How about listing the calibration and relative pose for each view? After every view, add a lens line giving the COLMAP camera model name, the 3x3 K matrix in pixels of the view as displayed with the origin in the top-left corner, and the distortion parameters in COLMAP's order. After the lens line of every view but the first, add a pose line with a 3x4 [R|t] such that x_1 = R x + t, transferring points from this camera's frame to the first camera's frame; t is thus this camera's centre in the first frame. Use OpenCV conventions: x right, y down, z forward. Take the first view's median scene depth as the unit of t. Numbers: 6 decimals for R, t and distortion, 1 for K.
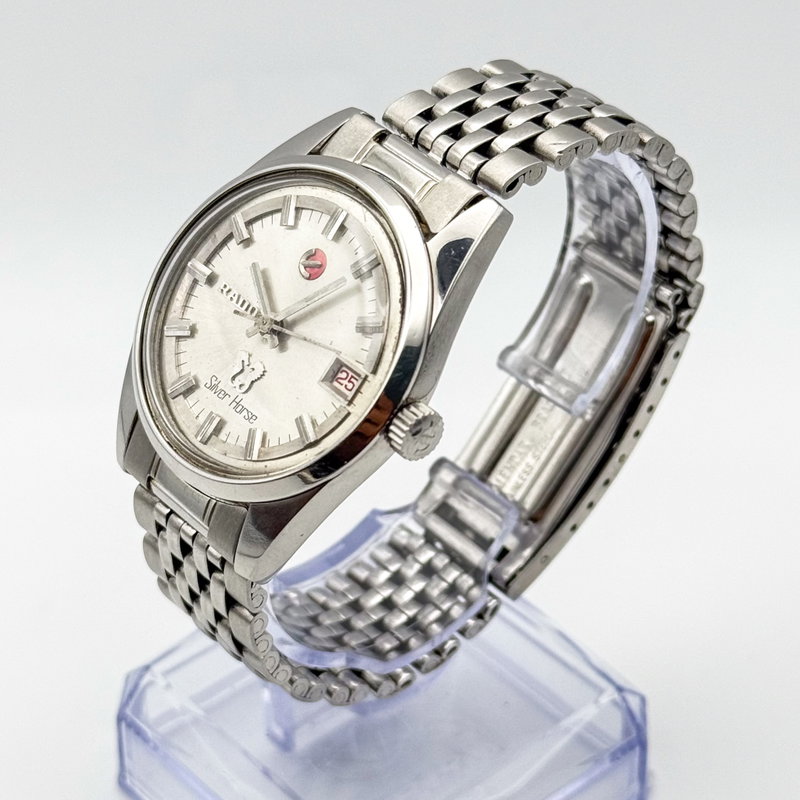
lens RADIAL K [[2183.9, 0, 403.2], [0, 2183.9, 401.5], [0, 0, 1]] dist [0.186642, 0.000000]
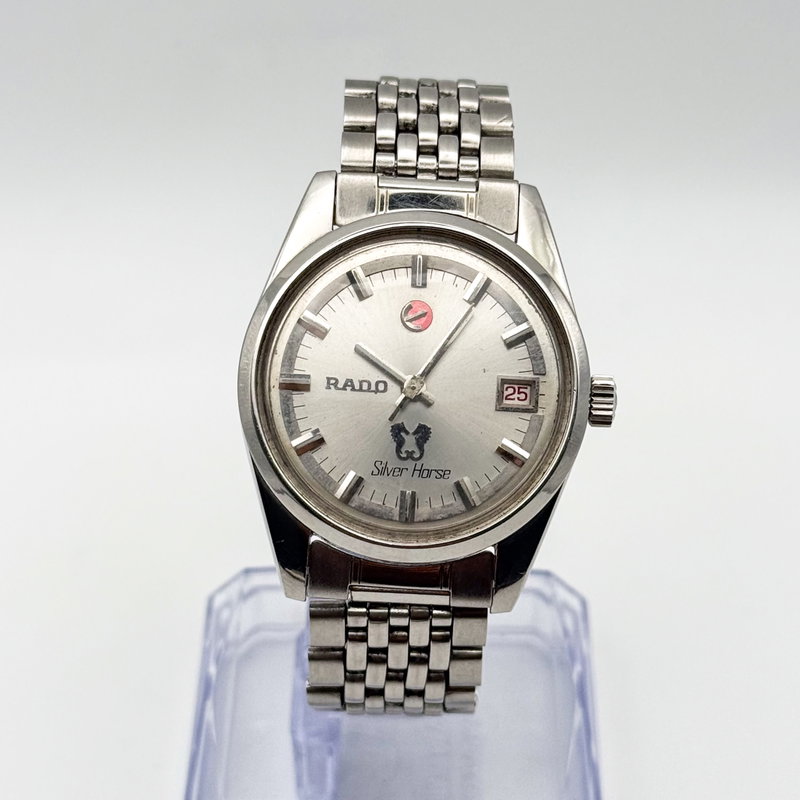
lens RADIAL K [[2183.9, 0, 398.9], [0, 2183.9, 397.2], [0, 0, 1]] dist [0.186642, 0.000000]
pose [[0.676652, -0.463570, 0.572054, -0.643736], [0.442028, 0.877097, 0.187914, -0.222853], [-0.588858, 0.125712, 0.798400, 0.185447]]
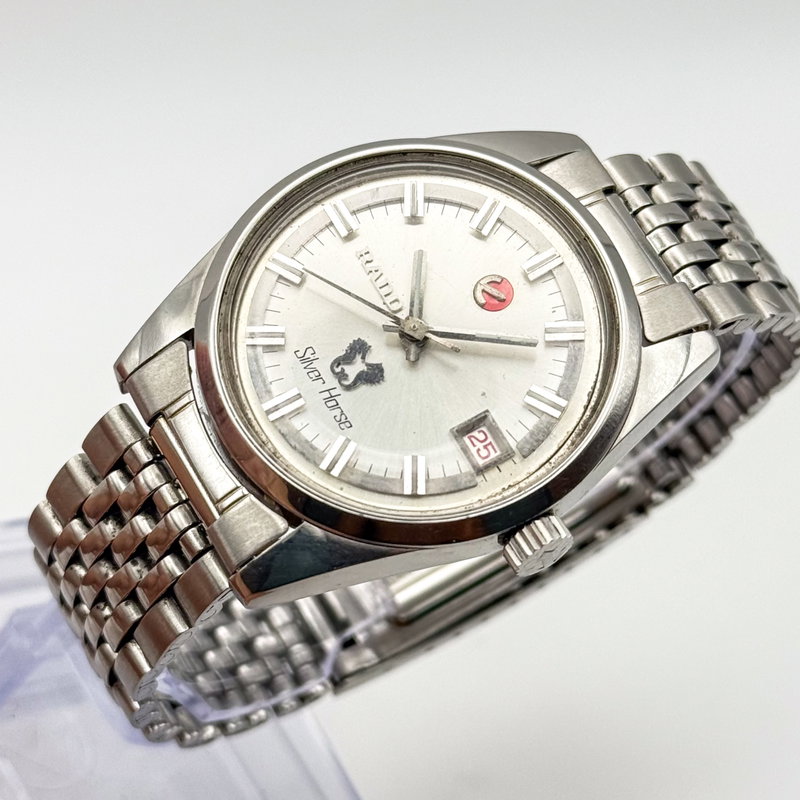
lens RADIAL K [[2183.9, 0, 401.8], [0, 2183.9, 404.5], [0, 0, 1]] dist [0.186642, 0.000000]
pose [[0.804085, 0.470235, 0.363768, -0.341427], [-0.476049, 0.875787, -0.079836, 0.054735], [-0.356125, -0.108977, 0.928062, 0.245543]]
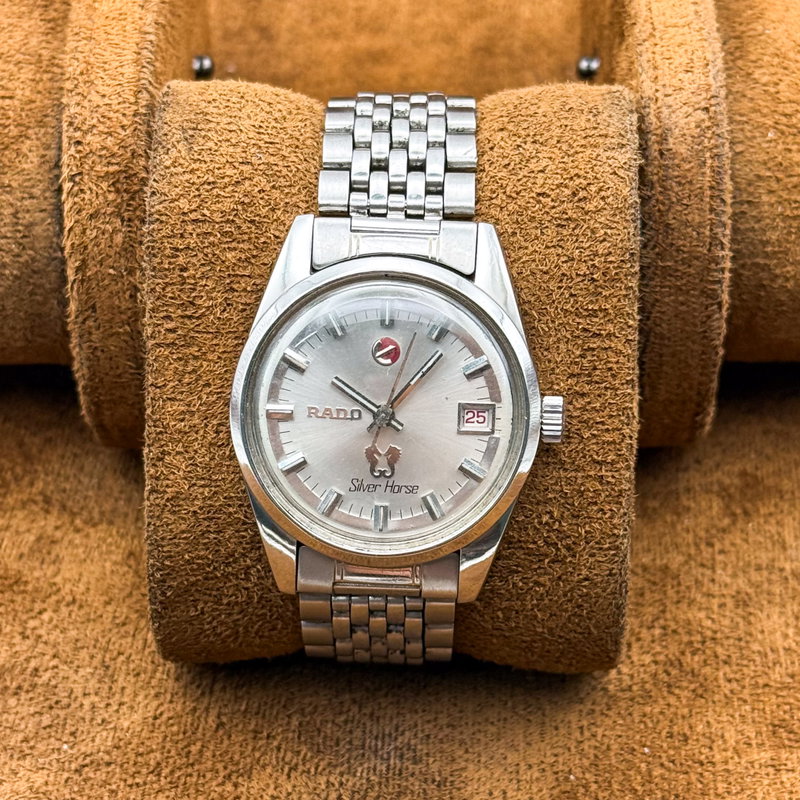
lens RADIAL K [[2183.9, 0, 396.6], [0, 2183.9, 398.2], [0, 0, 1]] dist [0.186642, 0.000000]
pose [[0.692844, -0.566953, 0.445569, -0.560123], [0.470549, 0.823694, 0.316404, -0.400746], [-0.546399, -0.009557, 0.837471, 0.024556]]
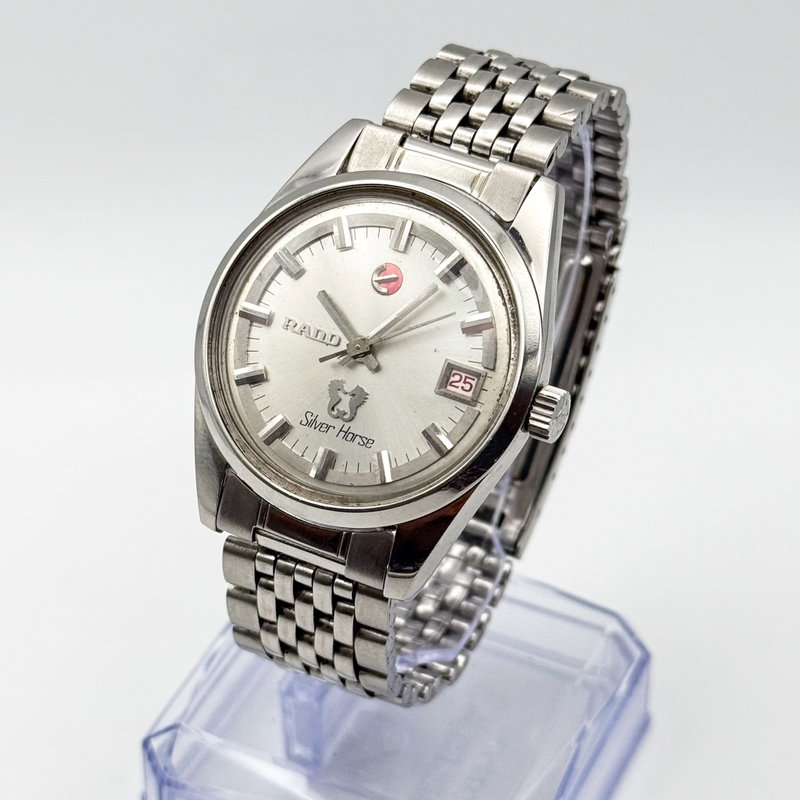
lens RADIAL K [[2183.9, 0, 394.5], [0, 2183.9, 398.4], [0, 0, 1]] dist [0.186642, 0.000000]
pose [[0.917384, -0.240546, 0.317085, -0.363347], [0.234109, 0.970427, 0.058864, -0.066696], [-0.321868, 0.020231, 0.946568, 0.051291]]
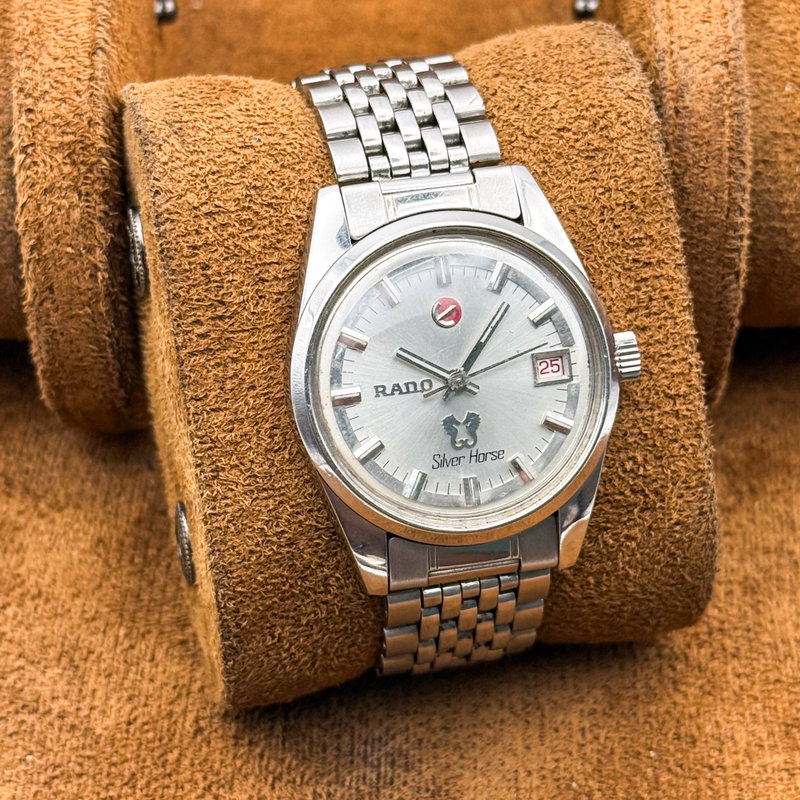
lens RADIAL K [[2183.9, 0, 397.7], [0, 2183.9, 397.4], [0, 0, 1]] dist [0.186642, 0.000000]
pose [[0.487231, -0.637640, 0.596675, -0.714270], [0.551689, 0.754400, 0.355697, -0.422735], [-0.676938, 0.155873, 0.719346, 0.241737]]
